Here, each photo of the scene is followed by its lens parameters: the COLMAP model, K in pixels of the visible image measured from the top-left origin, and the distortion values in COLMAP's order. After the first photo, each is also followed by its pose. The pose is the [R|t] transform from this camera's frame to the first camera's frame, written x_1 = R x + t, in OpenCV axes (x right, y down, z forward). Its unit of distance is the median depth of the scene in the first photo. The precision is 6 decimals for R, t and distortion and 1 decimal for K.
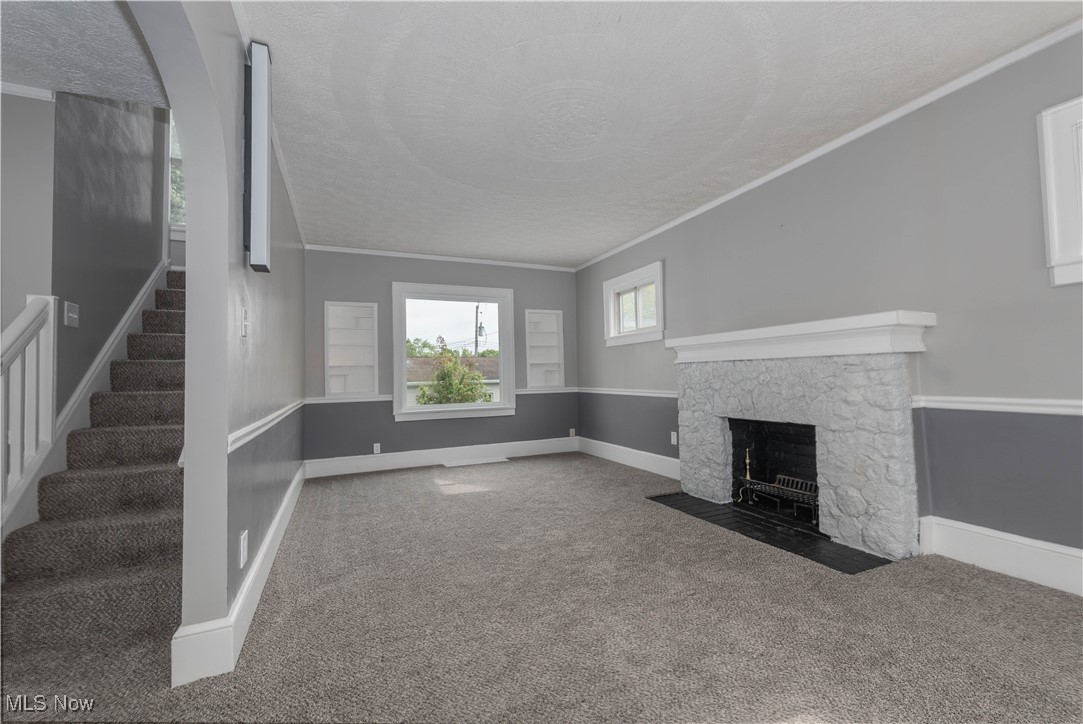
lens RADIAL K [[433.5, 0, 541.5], [0, 433.5, 362.0], [0, 0, 1]] dist [0.001274, 0.000017]
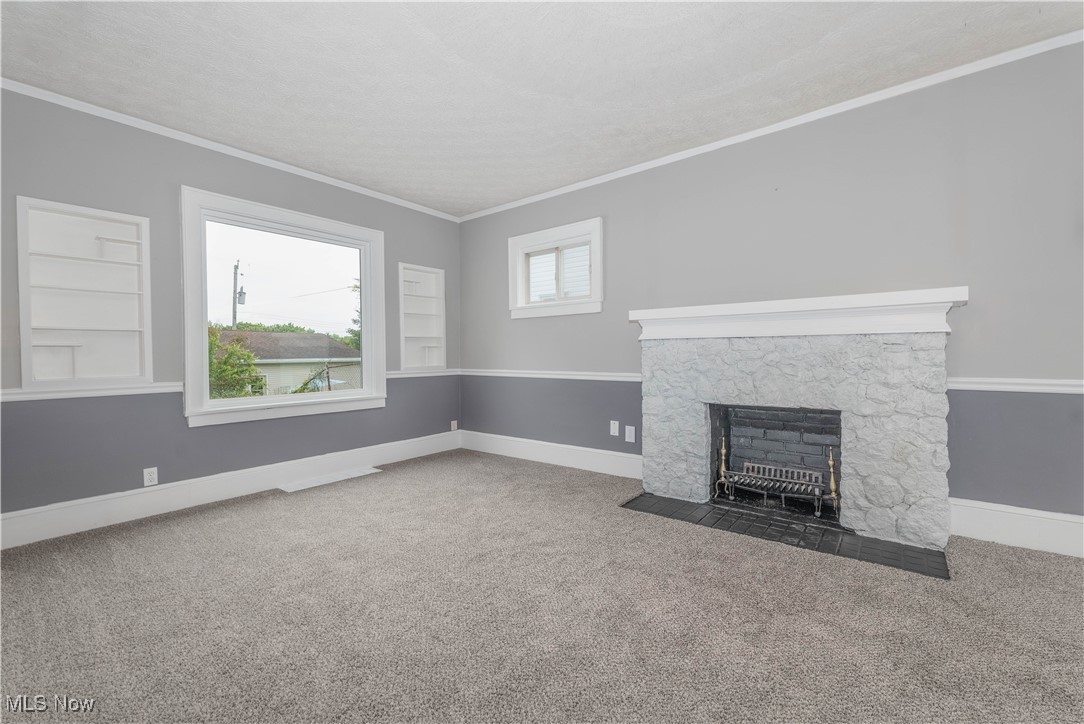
lens RADIAL K [[442.1, 0, 544.6], [0, 442.1, 360.3], [0, 0, 1]] dist [0.000970, 0.000219]
pose [[0.888464, 0.008113, 0.458874, -0.271249], [-0.026042, 0.999124, 0.032758, 0.021536], [-0.458207, -0.041055, 0.887897, 0.368561]]
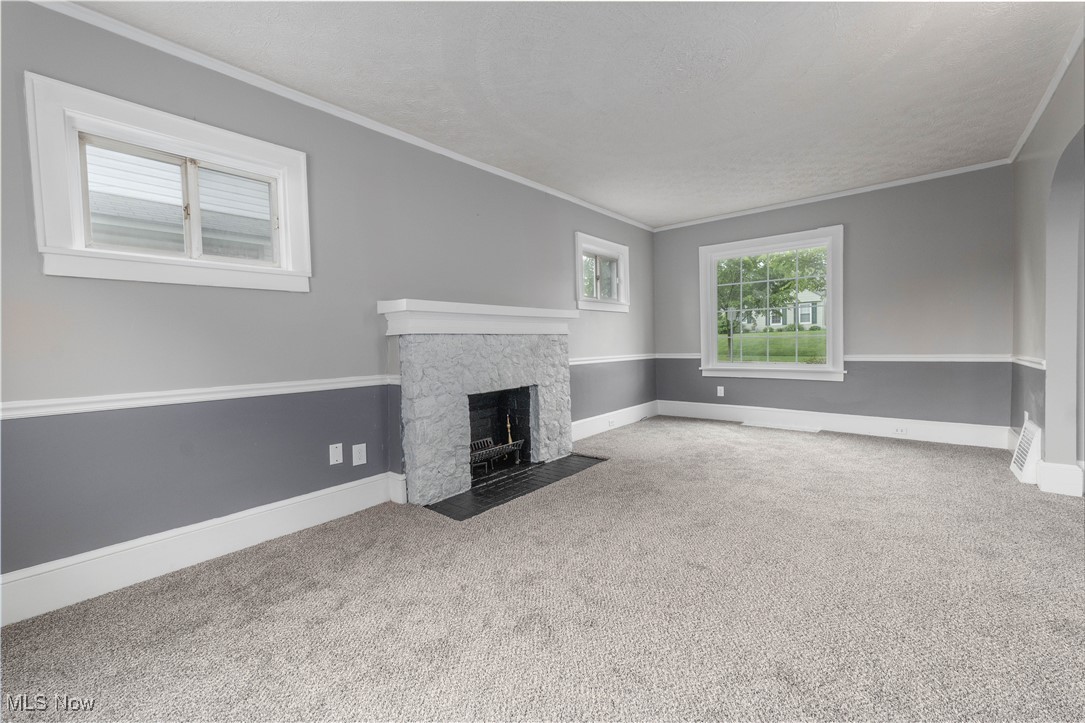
lens RADIAL K [[452.2, 0, 539.4], [0, 452.2, 357.0], [0, 0, 1]] dist [0.004222, 0.000344]
pose [[-0.429088, 0.003812, 0.903255, -0.512545], [0.005933, 0.999981, -0.001401, 0.048086], [-0.903243, 0.004758, -0.429103, 1.264108]]
